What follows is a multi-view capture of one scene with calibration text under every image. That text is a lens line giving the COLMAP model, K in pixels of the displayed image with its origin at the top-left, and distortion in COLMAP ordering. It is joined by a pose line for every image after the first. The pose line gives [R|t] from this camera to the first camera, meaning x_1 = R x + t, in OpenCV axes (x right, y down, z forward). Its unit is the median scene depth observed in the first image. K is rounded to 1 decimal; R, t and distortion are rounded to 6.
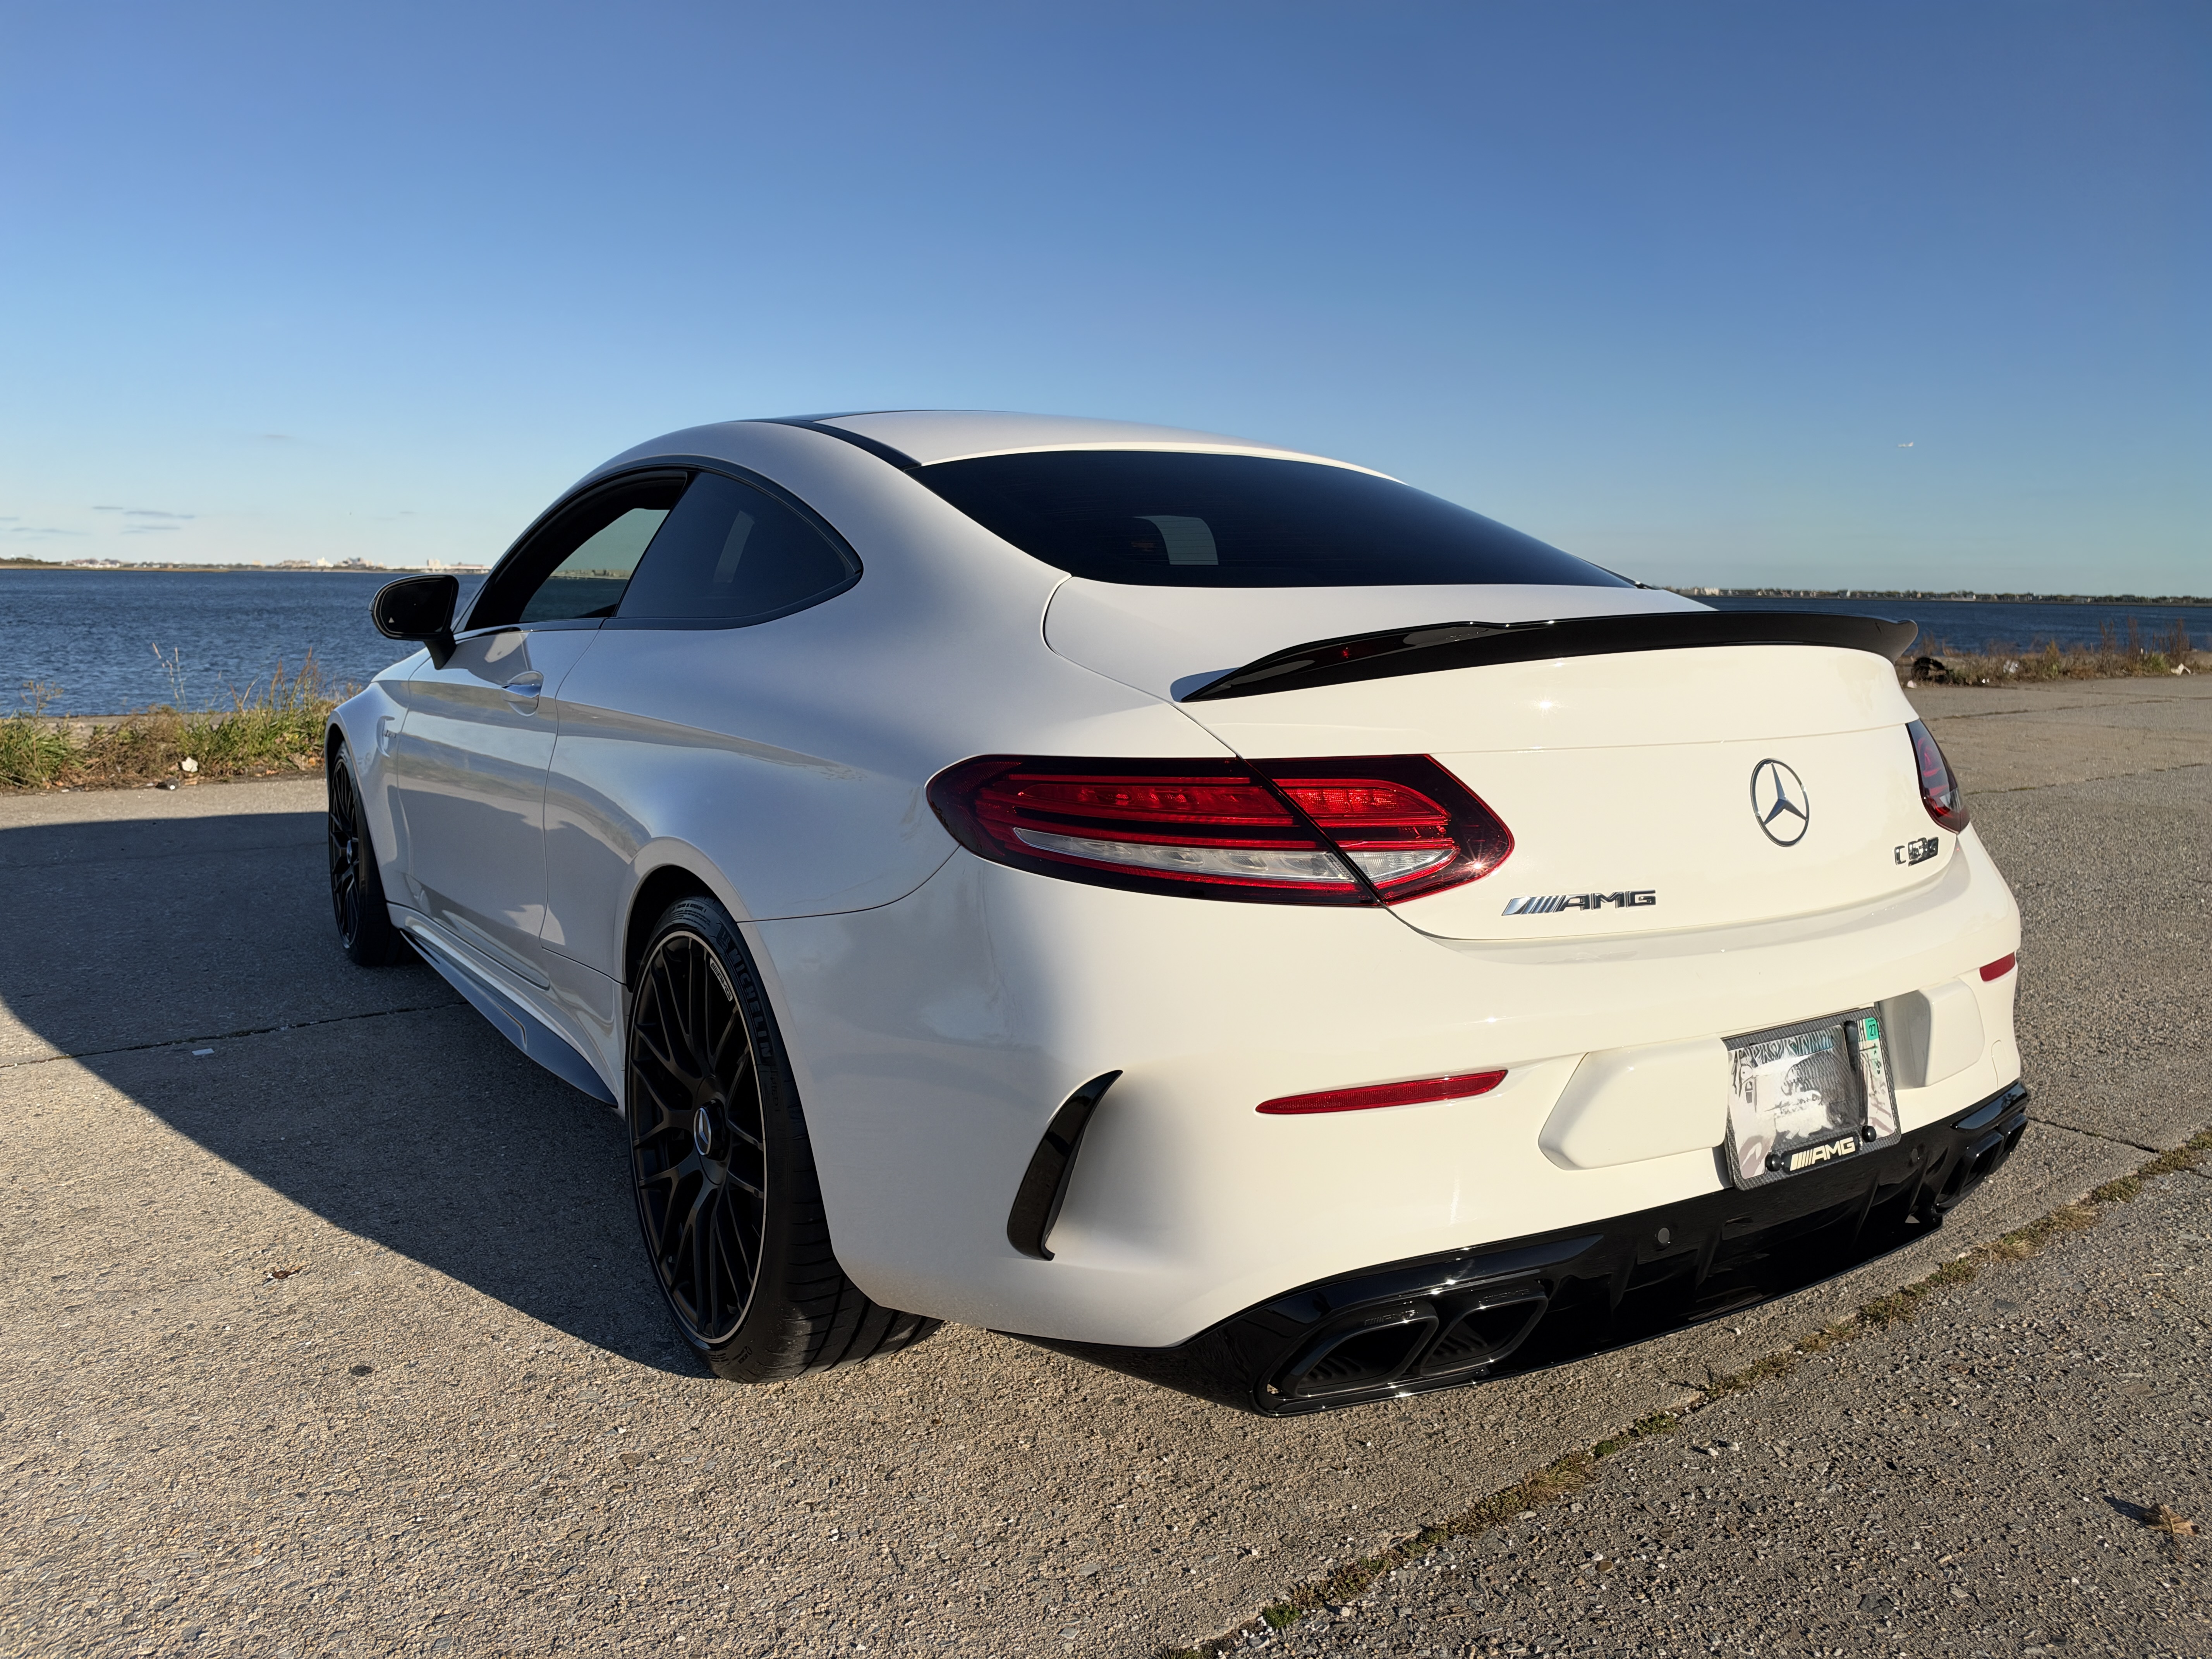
lens RADIAL K [[1594.2, 0, 1101.1], [0, 1594.2, 819.9], [0, 0, 1]] dist [-0.012889, -0.015229]
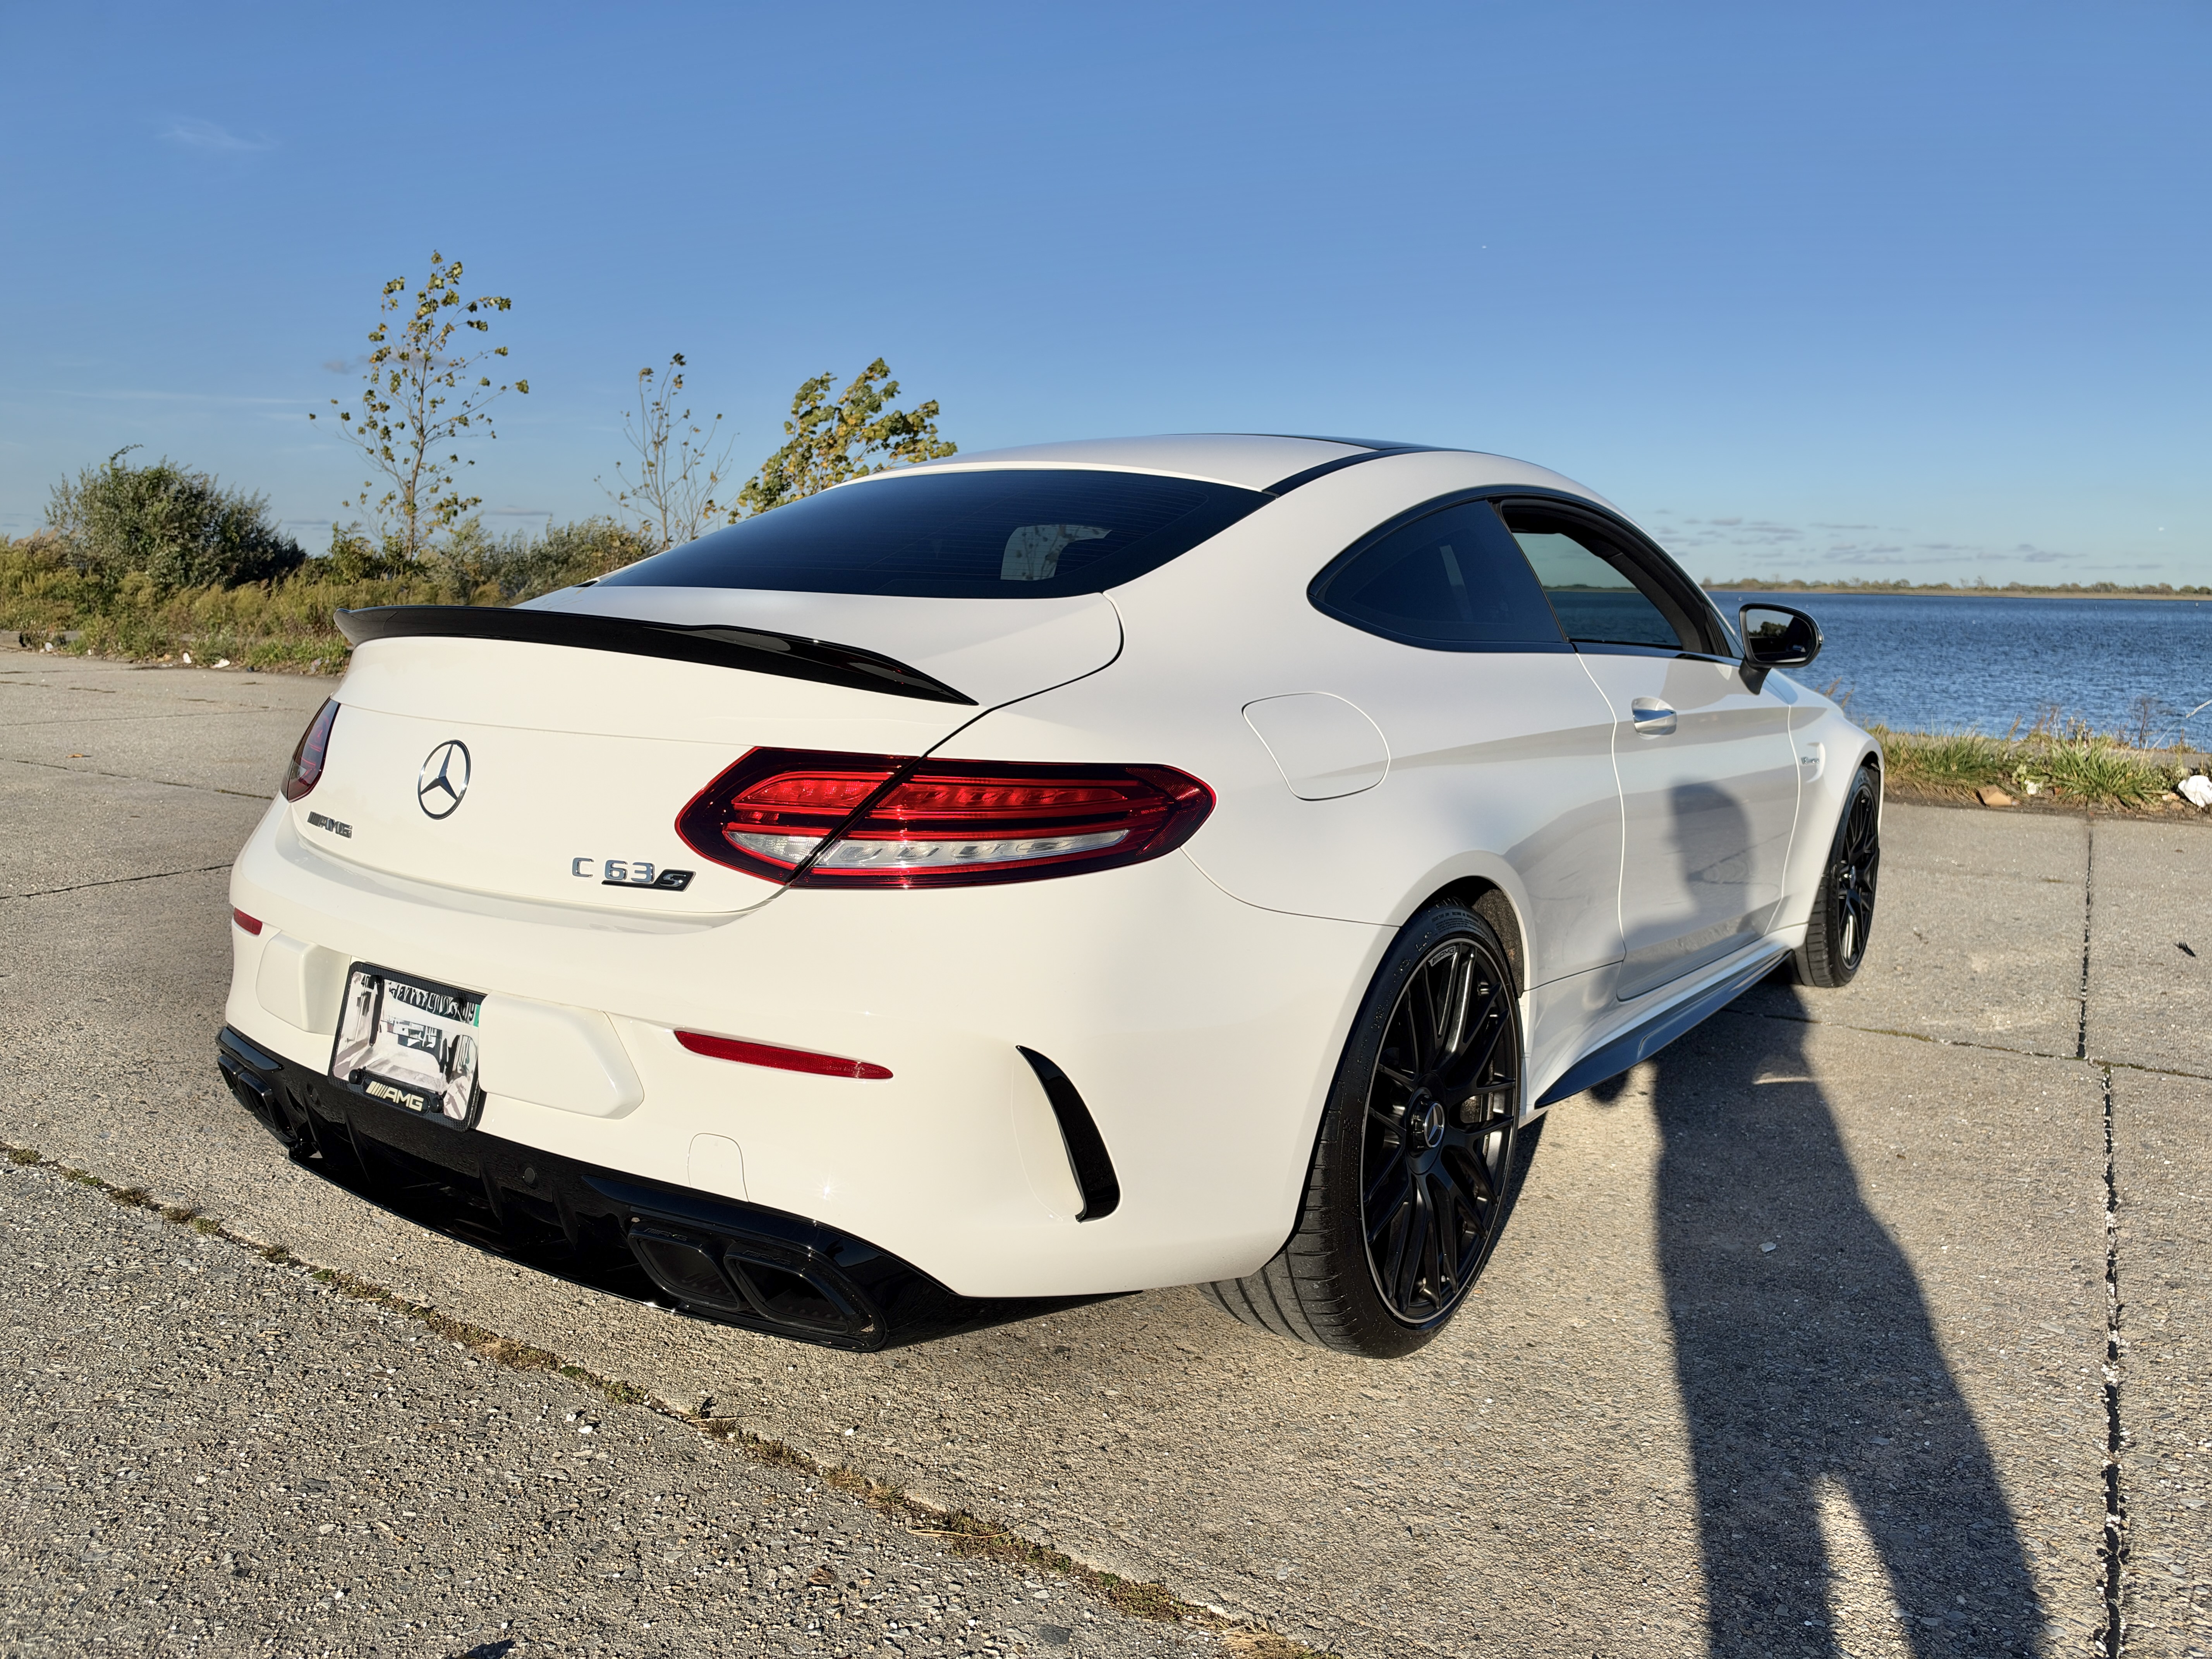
lens RADIAL K [[1594.2, 0, 1096.2], [0, 1594.2, 823.7], [0, 0, 1]] dist [-0.012889, -0.015229]
pose [[0.363250, 0.120134, -0.923914, 1.530031], [-0.137658, 0.987689, 0.074304, -0.118557], [0.921466, 0.100193, 0.375315, 0.952801]]
